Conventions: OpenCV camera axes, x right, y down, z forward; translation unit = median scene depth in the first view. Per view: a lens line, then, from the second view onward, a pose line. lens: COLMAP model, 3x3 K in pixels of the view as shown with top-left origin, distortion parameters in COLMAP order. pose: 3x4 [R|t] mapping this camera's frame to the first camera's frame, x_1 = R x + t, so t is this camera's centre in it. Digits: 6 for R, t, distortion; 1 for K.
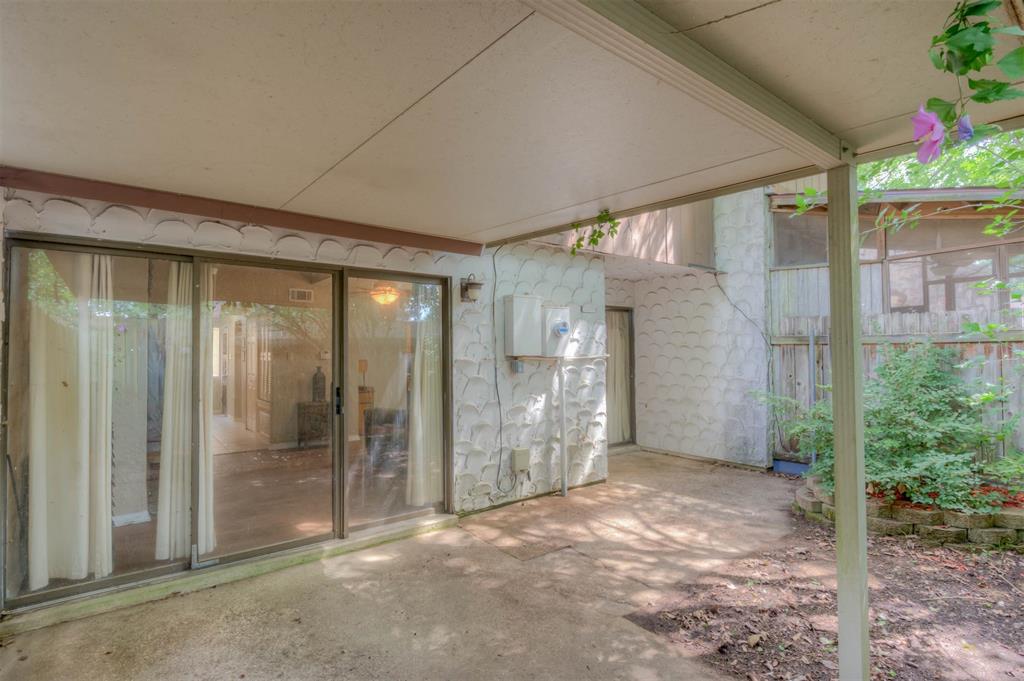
lens RADIAL K [[492.7, 0, 516.5], [0, 492.7, 342.7], [0, 0, 1]] dist [-0.002739, -0.002252]
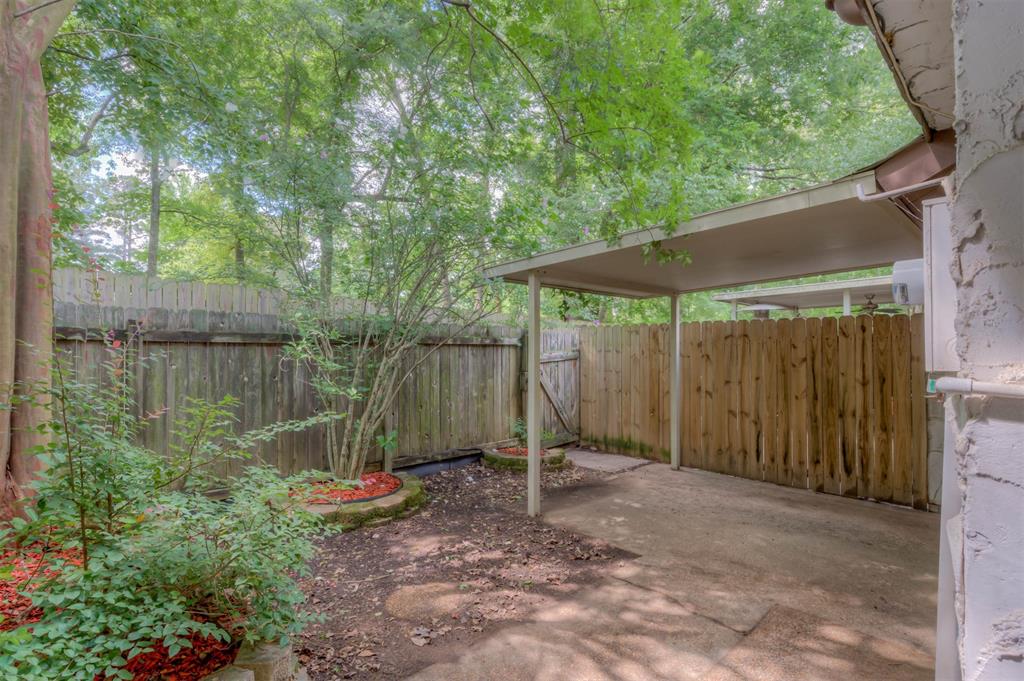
lens RADIAL K [[492.7, 0, 512.7], [0, 492.7, 346.9], [0, 0, 1]] dist [-0.002739, -0.002252]
pose [[-0.995627, 0.002575, -0.093377, 0.463232], [0.005610, 0.999464, -0.032251, 0.027015], [0.093244, -0.032634, -0.995108, 1.555379]]
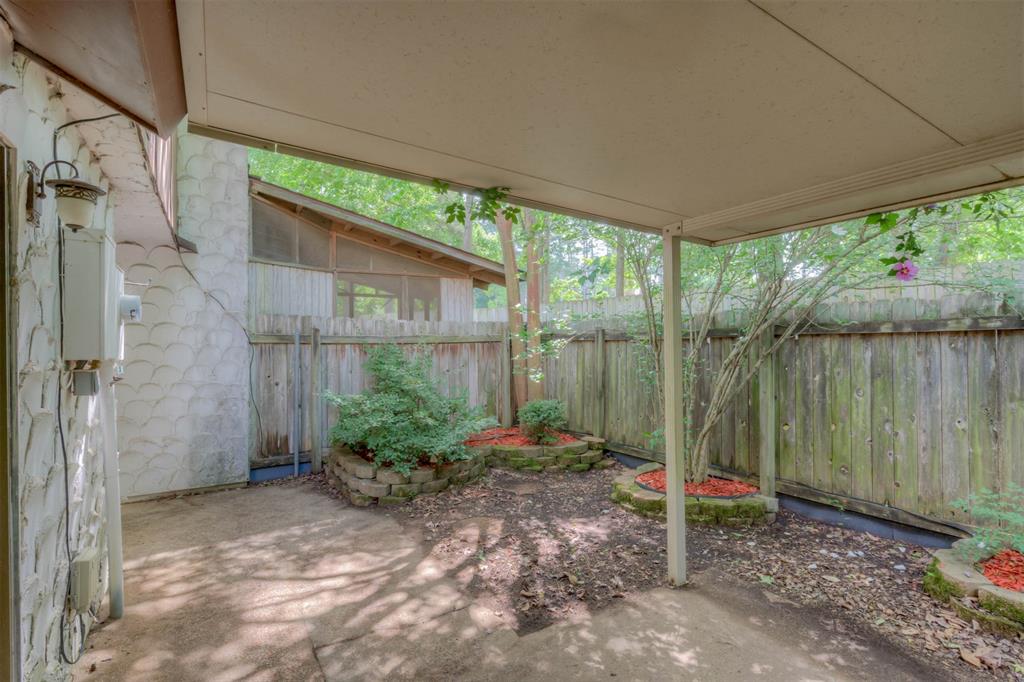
lens RADIAL K [[492.7, 0, 515.6], [0, 492.7, 341.7], [0, 0, 1]] dist [-0.002739, -0.002252]
pose [[0.106783, 0.014104, 0.994182, -0.485461], [-0.015918, 0.999795, -0.012474, 0.007464], [-0.994155, -0.014494, 0.106986, 0.623413]]
